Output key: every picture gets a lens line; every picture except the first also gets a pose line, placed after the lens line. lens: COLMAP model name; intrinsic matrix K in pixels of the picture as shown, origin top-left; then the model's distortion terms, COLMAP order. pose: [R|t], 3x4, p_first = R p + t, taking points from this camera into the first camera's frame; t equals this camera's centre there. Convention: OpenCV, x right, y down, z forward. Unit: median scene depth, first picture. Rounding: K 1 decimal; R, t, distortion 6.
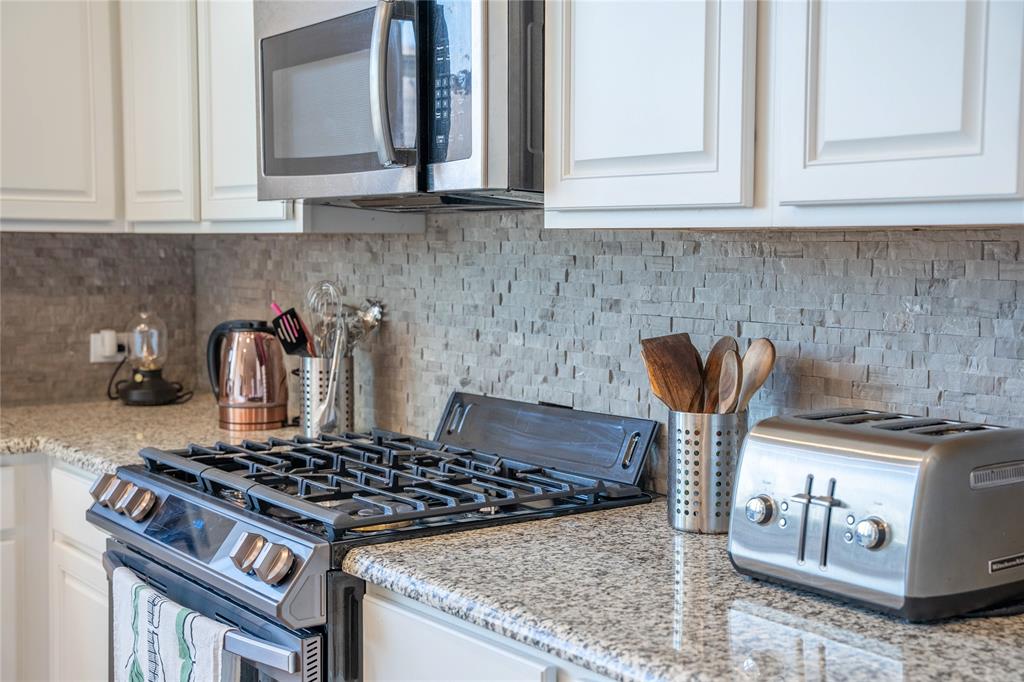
lens RADIAL K [[1325.2, 0, 512.0], [0, 1325.2, 341.0], [0, 0, 1]] dist [0.004636, 0.033331]
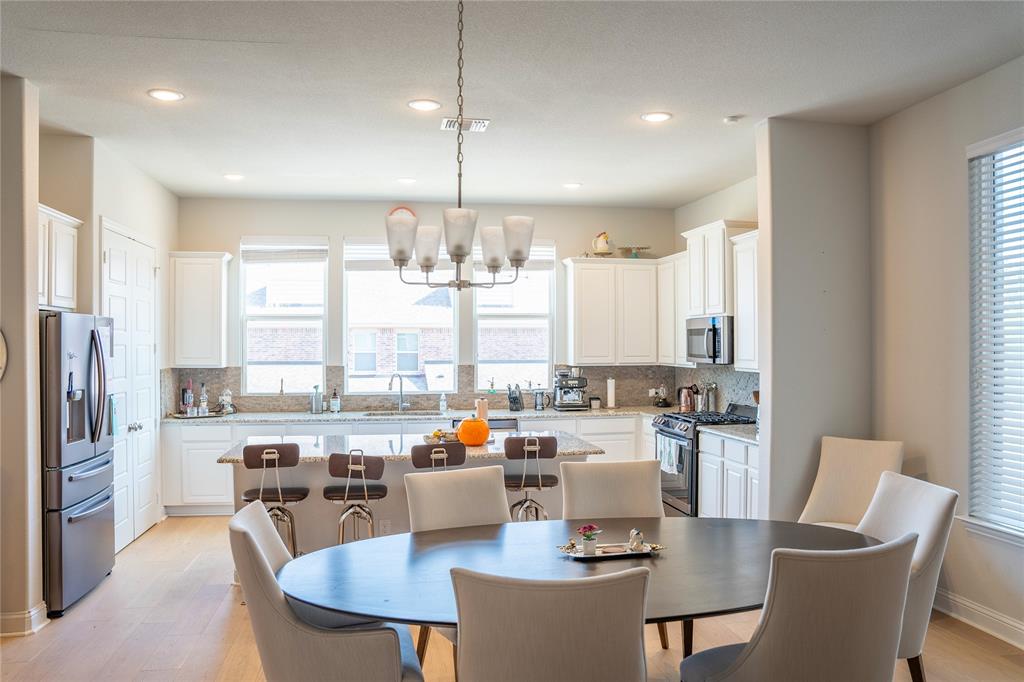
lens RADIAL K [[749.1, 0, 512.0], [0, 749.1, 341.0], [0, 0, 1]] dist [-0.074236, 0.000260]
pose [[0.894842, -0.010284, -0.446264, 0.437535], [-0.023916, 0.997194, -0.070936, 0.024968], [0.445742, 0.074149, 0.892085, -1.652084]]
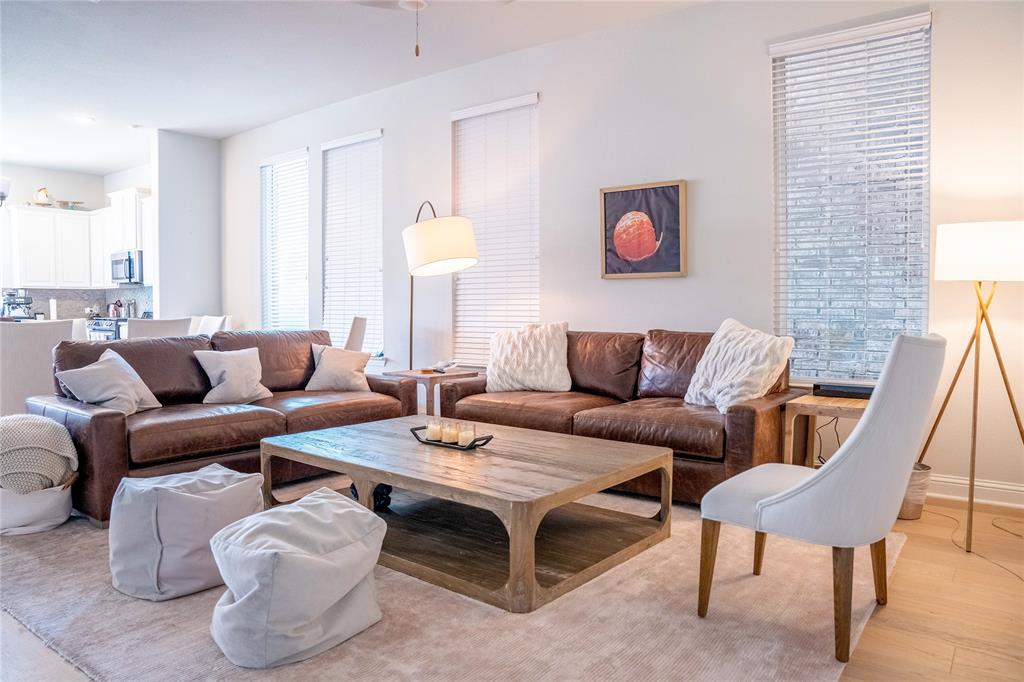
lens RADIAL K [[713.8, 0, 512.0], [0, 713.8, 341.0], [0, 0, 1]] dist [-0.155788, 0.118253]
pose [[0.965335, -0.024000, 0.259910, 0.869082], [0.030129, 0.999353, -0.019622, 0.320418], [-0.259271, 0.026772, 0.965433, -2.923865]]
